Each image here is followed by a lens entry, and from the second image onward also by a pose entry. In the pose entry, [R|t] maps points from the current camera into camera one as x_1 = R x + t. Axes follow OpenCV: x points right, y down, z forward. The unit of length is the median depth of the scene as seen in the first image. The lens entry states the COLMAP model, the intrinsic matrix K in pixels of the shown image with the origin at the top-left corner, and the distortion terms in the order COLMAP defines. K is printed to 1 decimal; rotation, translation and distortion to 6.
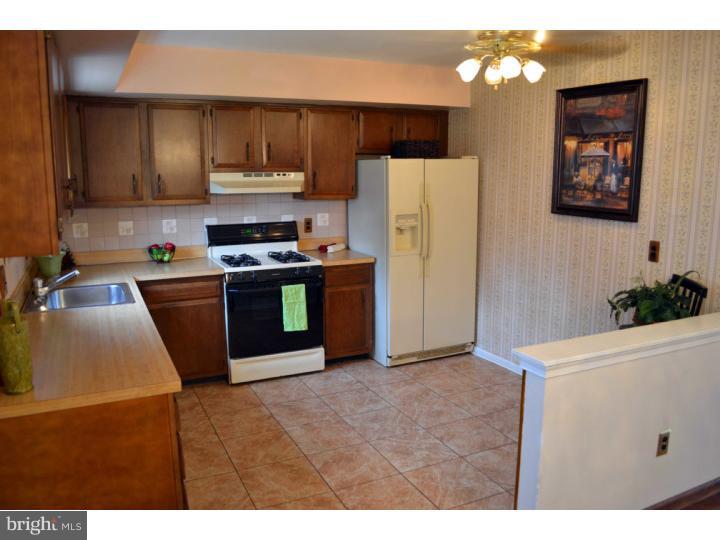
lens RADIAL K [[579.7, 0, 360.0], [0, 579.7, 270.0], [0, 0, 1]] dist [-0.083277, 0.009219]
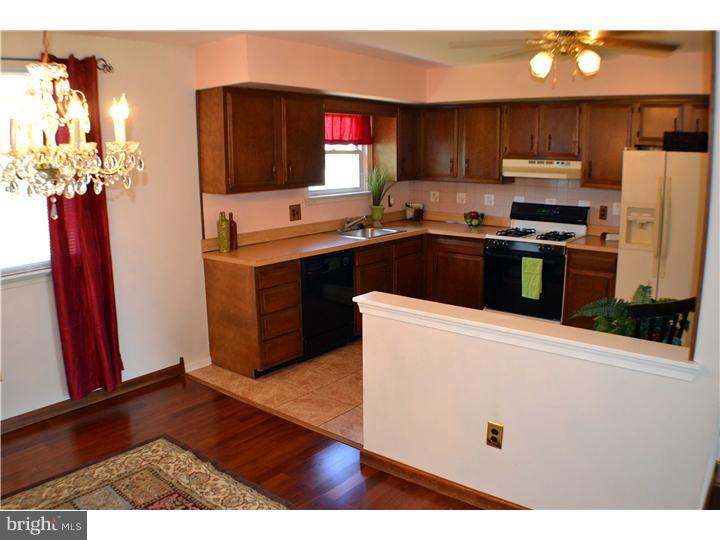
lens RADIAL K [[576.5, 0, 360.0], [0, 576.5, 270.0], [0, 0, 1]] dist [-0.178913, 0.006325]
pose [[0.436395, 0.179697, -0.881628, 0.698626], [-0.155267, 0.980194, 0.122932, -0.034128], [0.886257, 0.083241, 0.455653, 0.175473]]
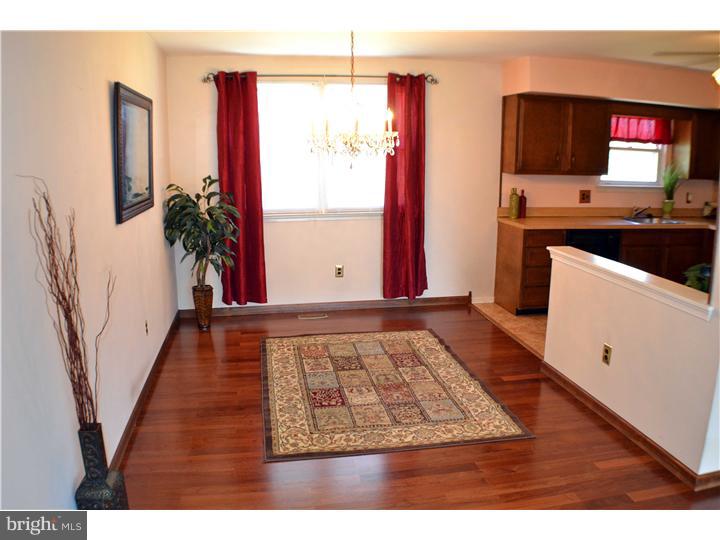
lens RADIAL K [[576.5, 0, 360.0], [0, 576.5, 270.0], [0, 0, 1]] dist [-0.178913, 0.006325]
pose [[-0.263235, 0.200177, -0.943735, 1.046725], [-0.176007, 0.951853, 0.250993, -0.058146], [0.948540, 0.232174, -0.215328, 0.380782]]
